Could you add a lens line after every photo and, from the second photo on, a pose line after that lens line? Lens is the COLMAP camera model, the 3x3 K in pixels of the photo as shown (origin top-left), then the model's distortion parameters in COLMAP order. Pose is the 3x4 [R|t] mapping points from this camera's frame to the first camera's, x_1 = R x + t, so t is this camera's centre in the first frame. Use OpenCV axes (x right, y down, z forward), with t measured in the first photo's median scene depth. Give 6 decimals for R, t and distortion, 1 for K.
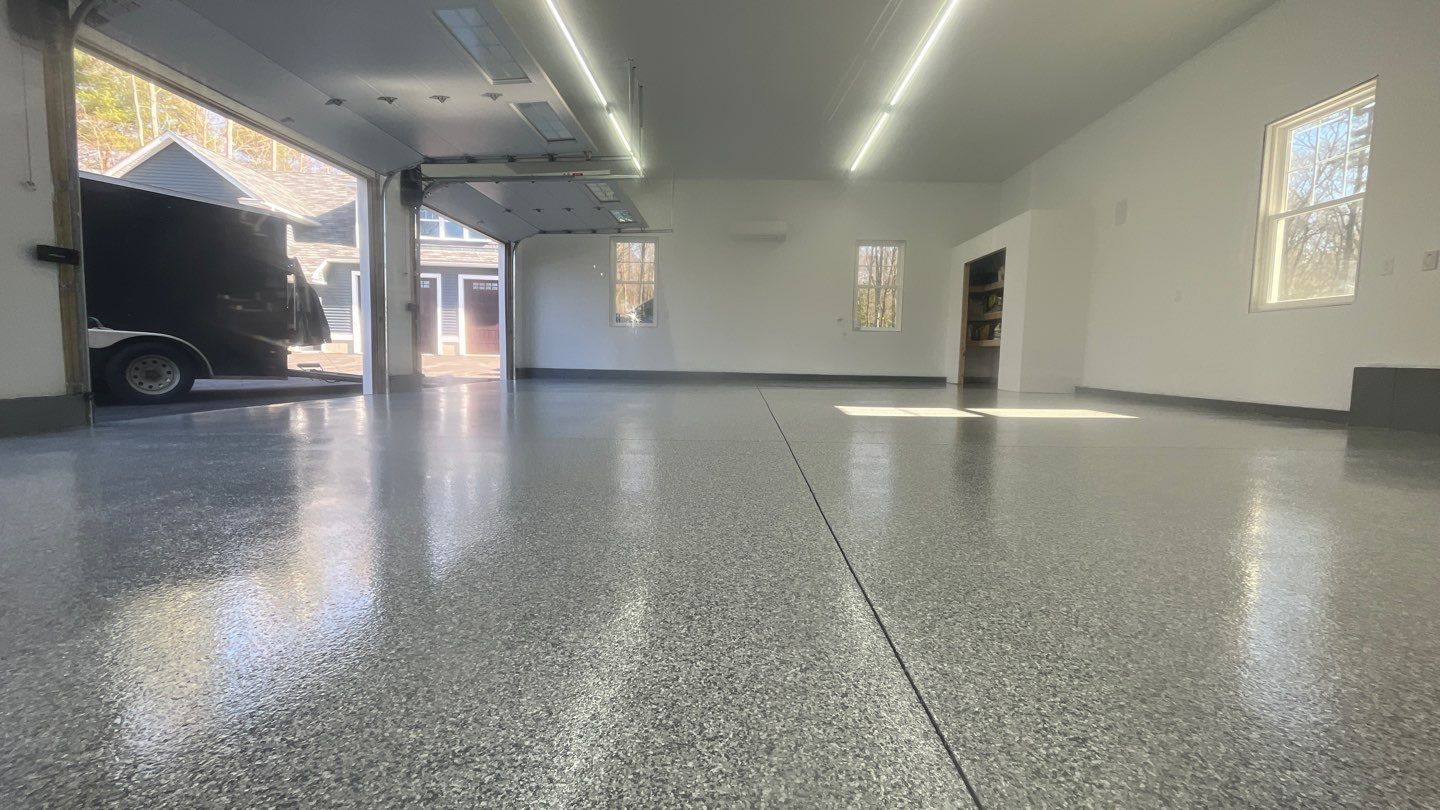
lens RADIAL K [[573.3, 0, 716.1], [0, 573.3, 401.7], [0, 0, 1]] dist [-0.000045, 0.000015]
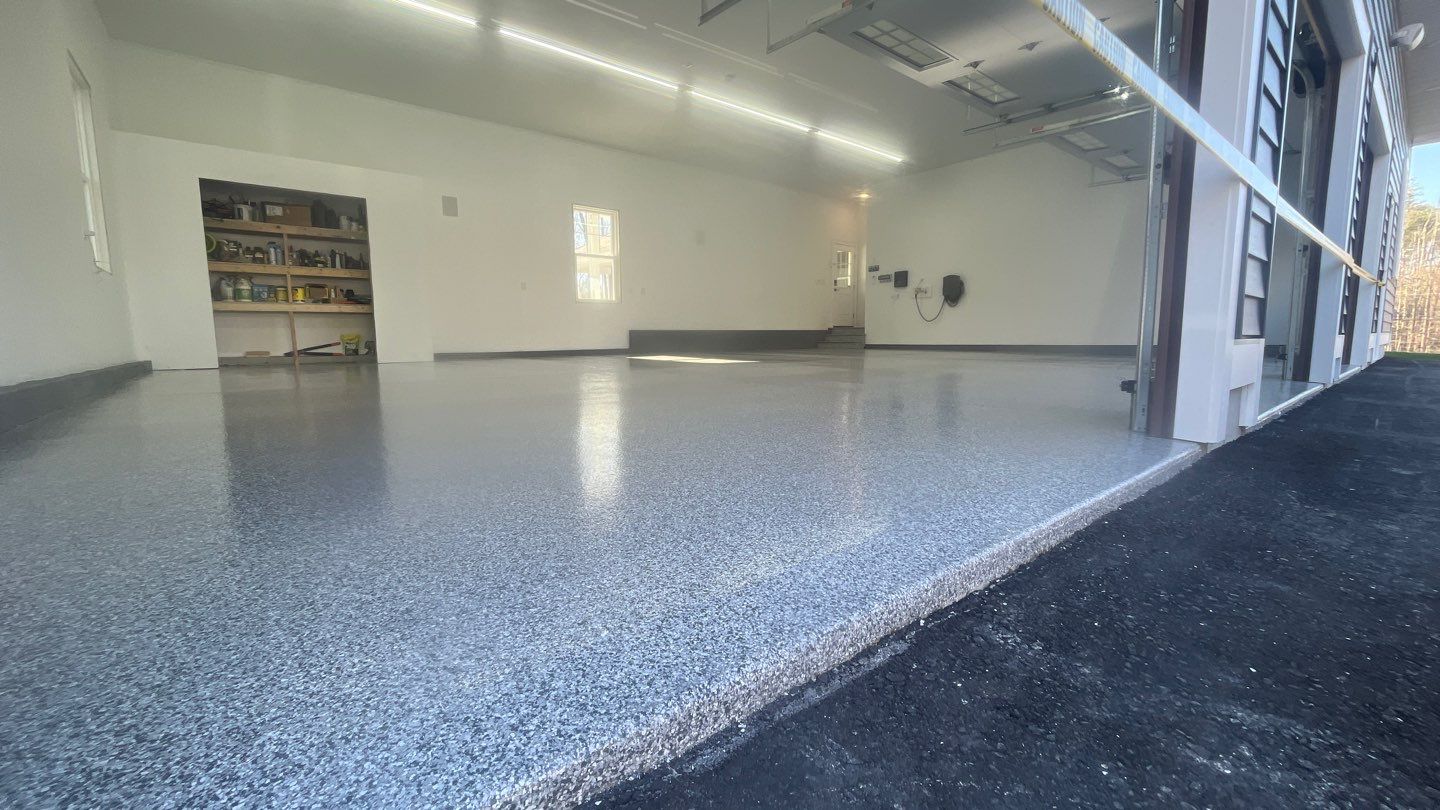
lens RADIAL K [[582.0, 0, 721.0], [0, 582.0, 398.6], [0, 0, 1]] dist [-0.000979, 0.000119]
pose [[-0.668472, -0.099251, 0.737086, -0.721717], [0.049754, 0.982868, 0.177469, -0.139439], [-0.742072, 0.155306, -0.652081, 1.702329]]
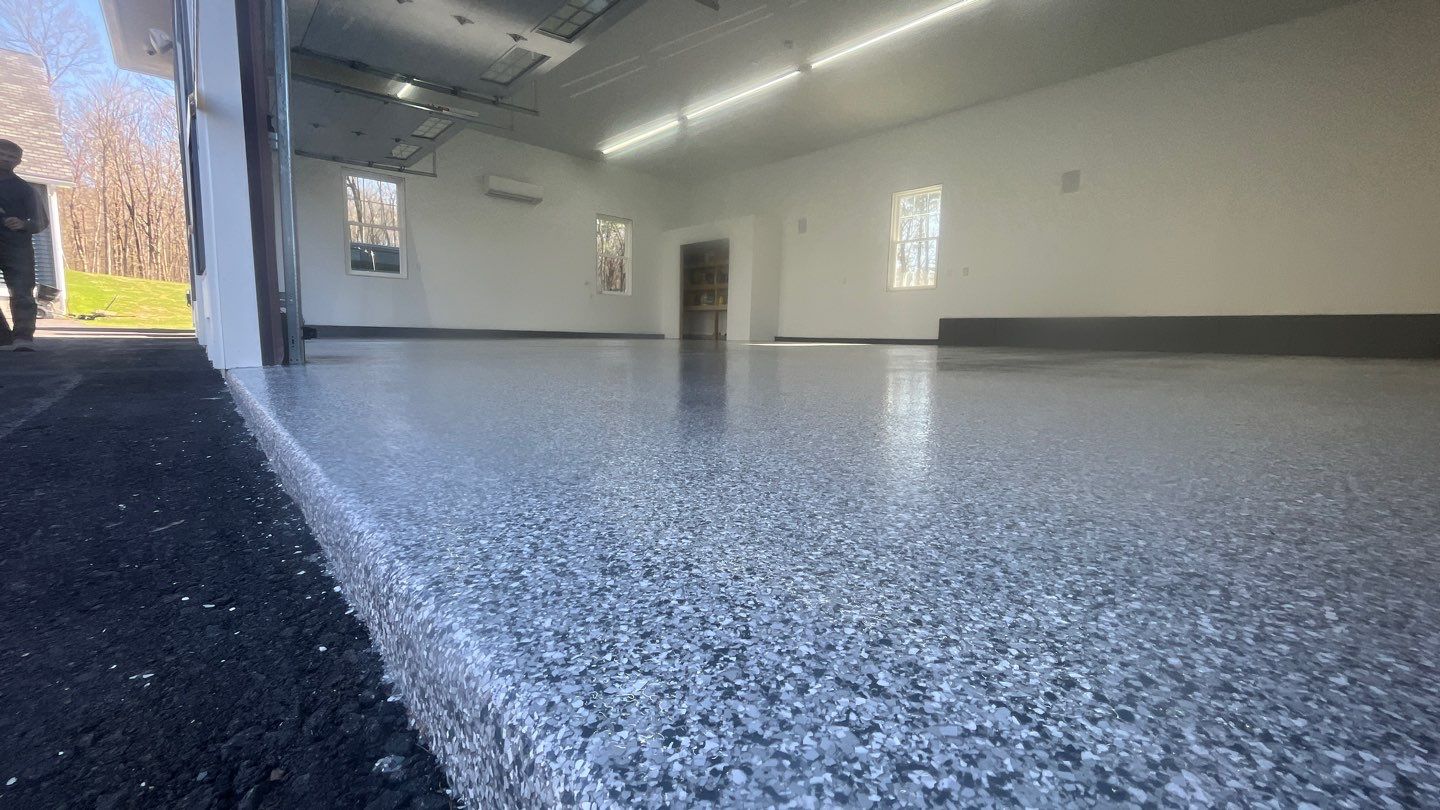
lens RADIAL K [[582.0, 0, 721.0], [0, 582.0, 398.6], [0, 0, 1]] dist [-0.000979, 0.000119]
pose [[0.712940, -0.080567, 0.696581, -0.726136], [0.052528, 0.996723, 0.061520, 0.045272], [-0.699255, -0.007270, 0.714835, 0.008344]]
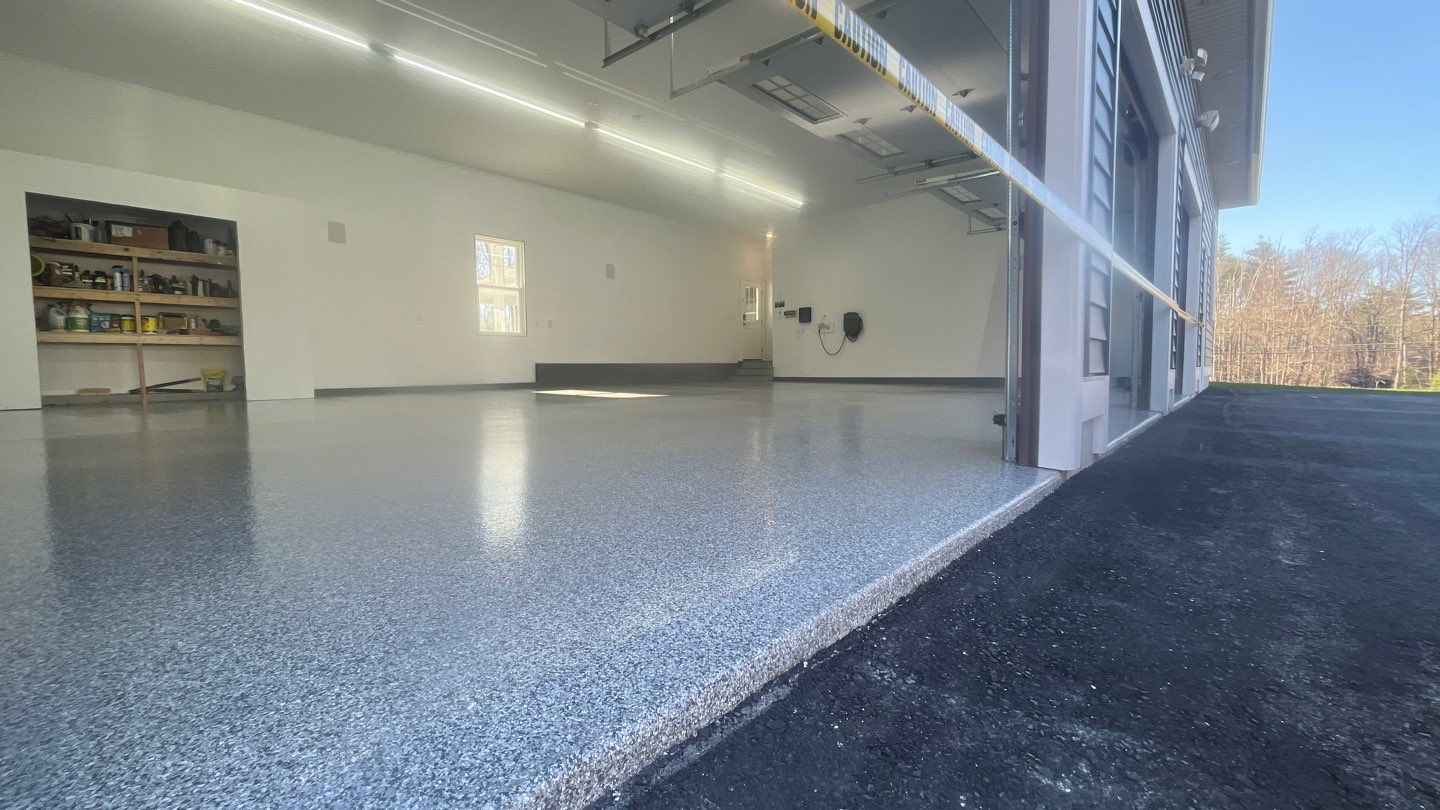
lens RADIAL K [[582.0, 0, 721.0], [0, 582.0, 398.6], [0, 0, 1]] dist [-0.000979, 0.000119]
pose [[-0.771887, -0.051256, 0.633690, -0.726277], [0.040391, 0.990778, 0.129338, -0.142376], [-0.634475, 0.125430, -0.762698, 1.698201]]
